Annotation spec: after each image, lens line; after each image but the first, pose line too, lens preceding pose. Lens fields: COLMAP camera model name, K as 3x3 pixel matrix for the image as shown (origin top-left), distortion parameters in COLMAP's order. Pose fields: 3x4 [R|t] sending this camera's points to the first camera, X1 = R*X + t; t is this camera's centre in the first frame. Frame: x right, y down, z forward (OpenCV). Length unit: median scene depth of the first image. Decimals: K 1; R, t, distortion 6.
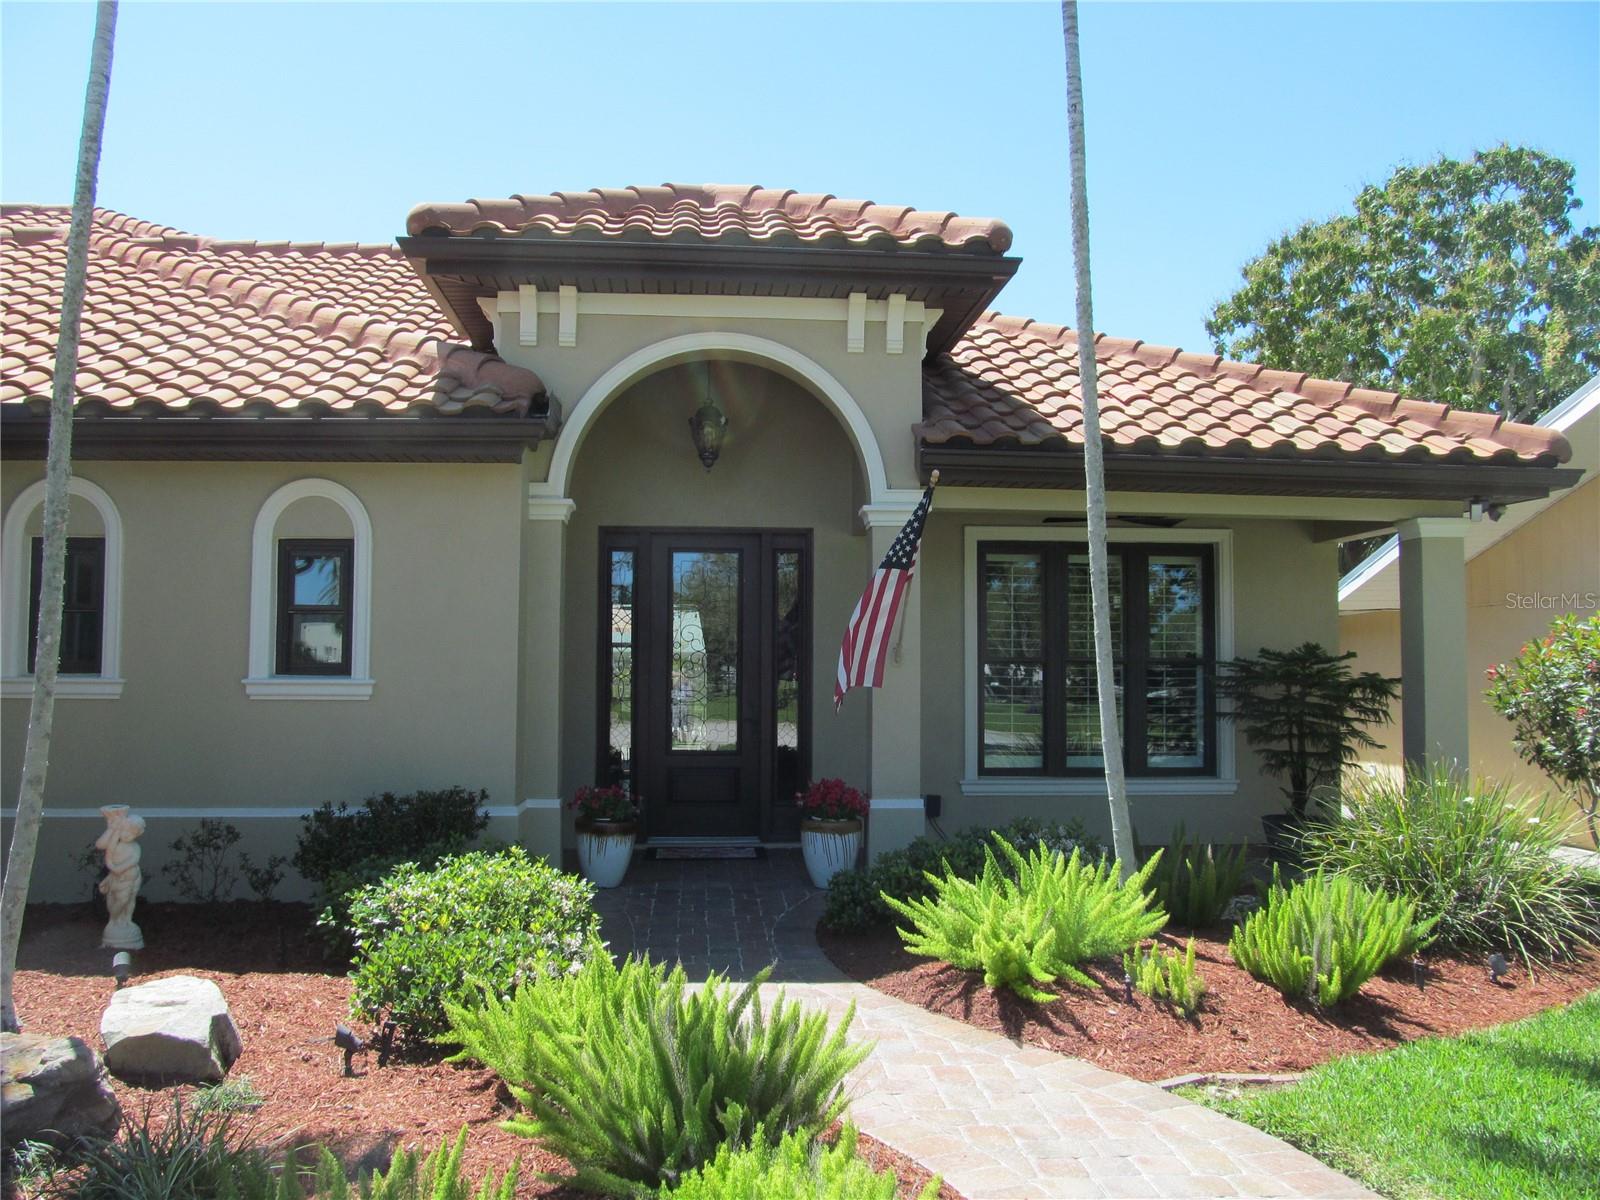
lens RADIAL K [[1339.0, 0, 800.0], [0, 1339.0, 600.0], [0, 0, 1]] dist [-0.055172, 0.018756]
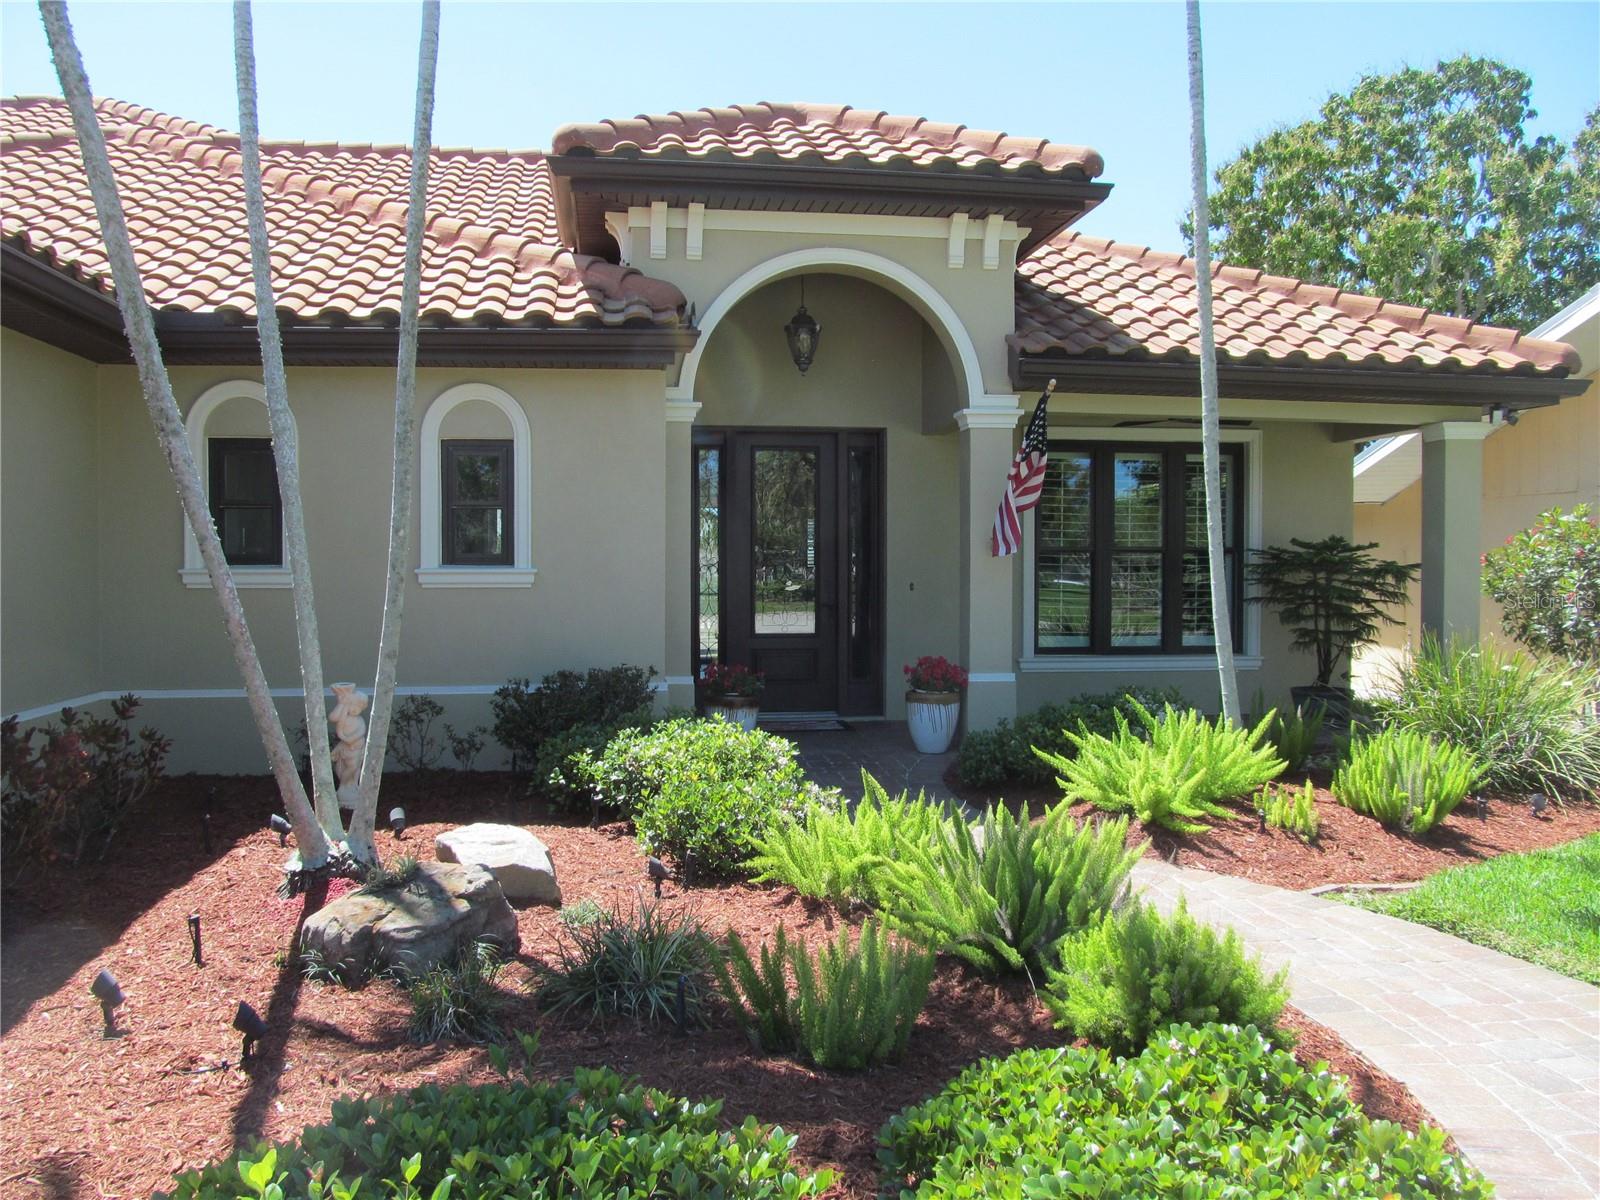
lens RADIAL K [[1339.0, 0, 800.0], [0, 1339.0, 600.0], [0, 0, 1]] dist [-0.055172, 0.018756]
pose [[0.998108, -0.006131, 0.061176, -0.153486], [0.001152, 0.996706, 0.081094, -0.003155], [-0.061472, -0.080870, 0.994827, -0.098402]]
